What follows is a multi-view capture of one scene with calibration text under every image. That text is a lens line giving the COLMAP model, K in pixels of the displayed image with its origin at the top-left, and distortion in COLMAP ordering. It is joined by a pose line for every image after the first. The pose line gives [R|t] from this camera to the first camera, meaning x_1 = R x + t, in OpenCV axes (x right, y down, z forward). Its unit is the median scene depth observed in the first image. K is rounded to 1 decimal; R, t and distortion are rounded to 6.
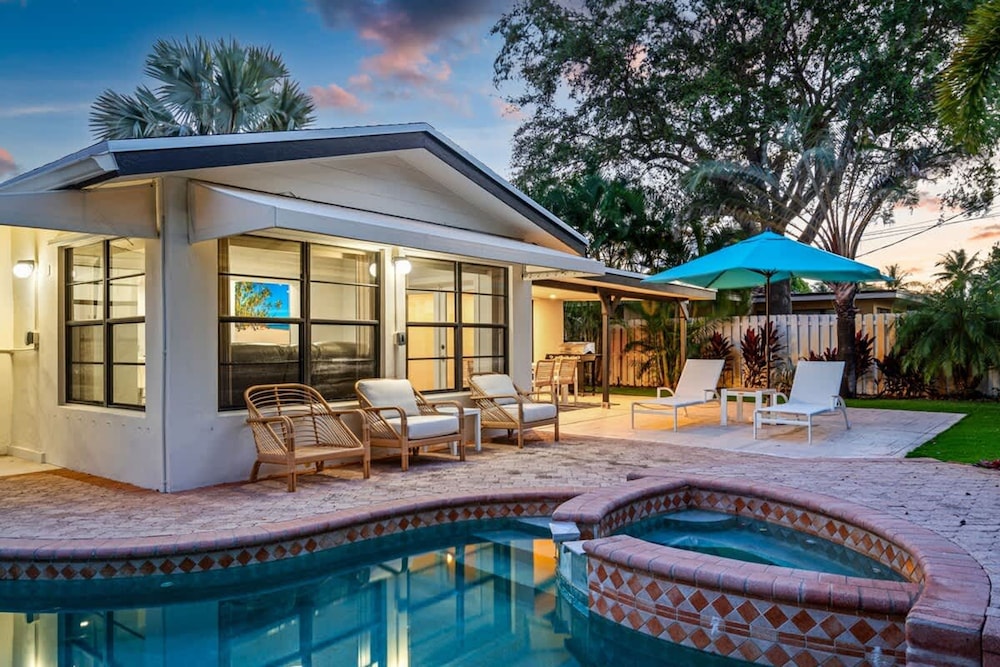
lens RADIAL K [[714.5, 0, 498.9], [0, 714.5, 339.7], [0, 0, 1]] dist [0.009733, -0.001091]
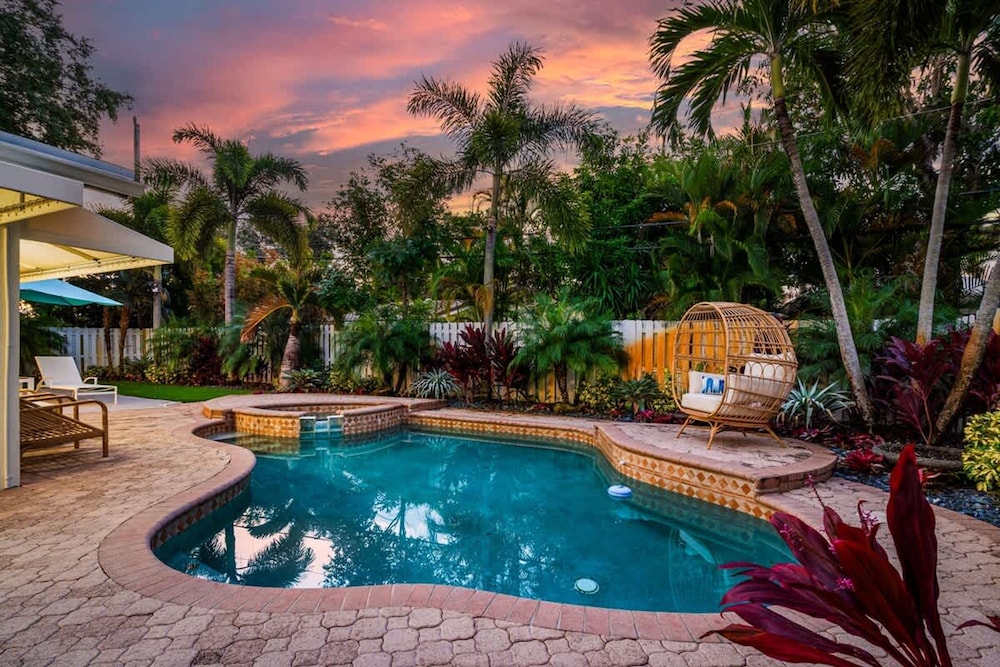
lens RADIAL K [[477.7, 0, 509.0], [0, 477.7, 360.5], [0, 0, 1]] dist [-0.001362, 0.000672]
pose [[-0.215592, -0.015030, 0.976368, -0.960942], [-0.018055, 0.999772, 0.011403, 0.011416], [-0.976317, -0.015170, -0.215814, 0.358470]]
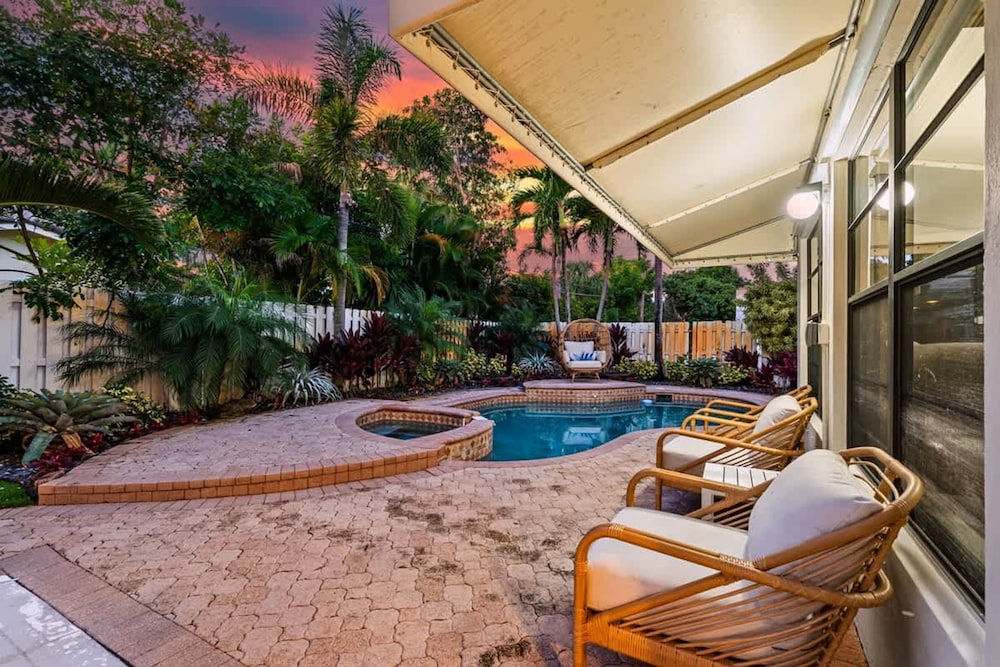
lens RADIAL K [[452.0, 0, 498.8], [0, 452.0, 336.2], [0, 0, 1]] dist [-0.003755, 0.000875]
pose [[-0.986788, -0.005417, -0.161926, 0.155252], [-0.003387, 0.999912, -0.012810, 0.005624], [0.161981, -0.012092, -0.986720, 1.302651]]
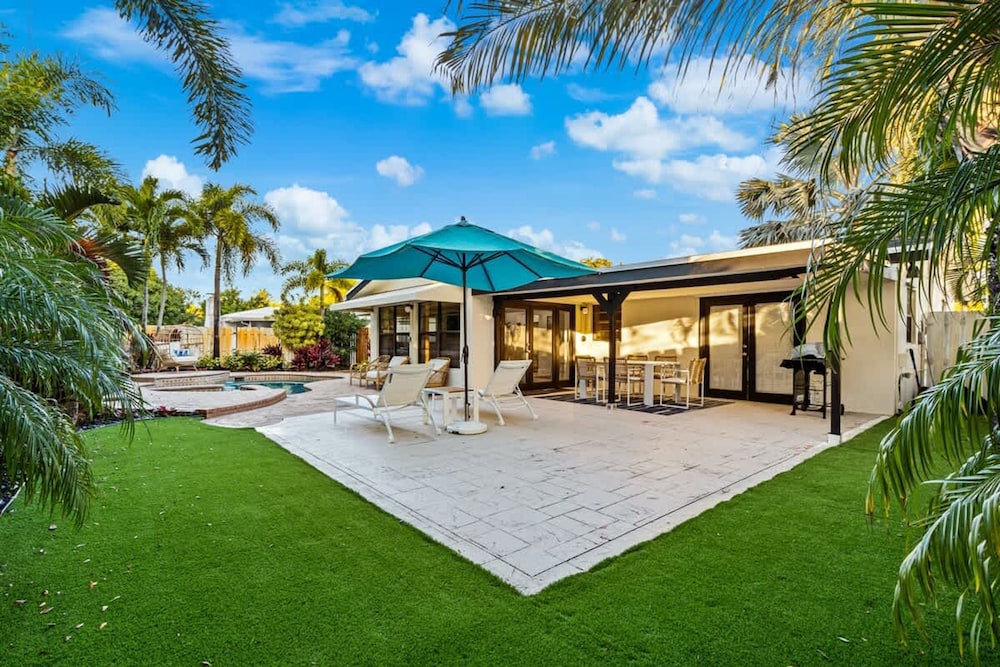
lens RADIAL K [[457.2, 0, 502.2], [0, 457.2, 348.9], [0, 0, 1]] dist [-0.000424, 0.000214]
pose [[-0.179095, 0.019344, -0.983642, 1.285196], [0.002883, 0.999813, 0.019137, 0.000175], [0.983828, 0.000591, -0.179117, 1.569361]]
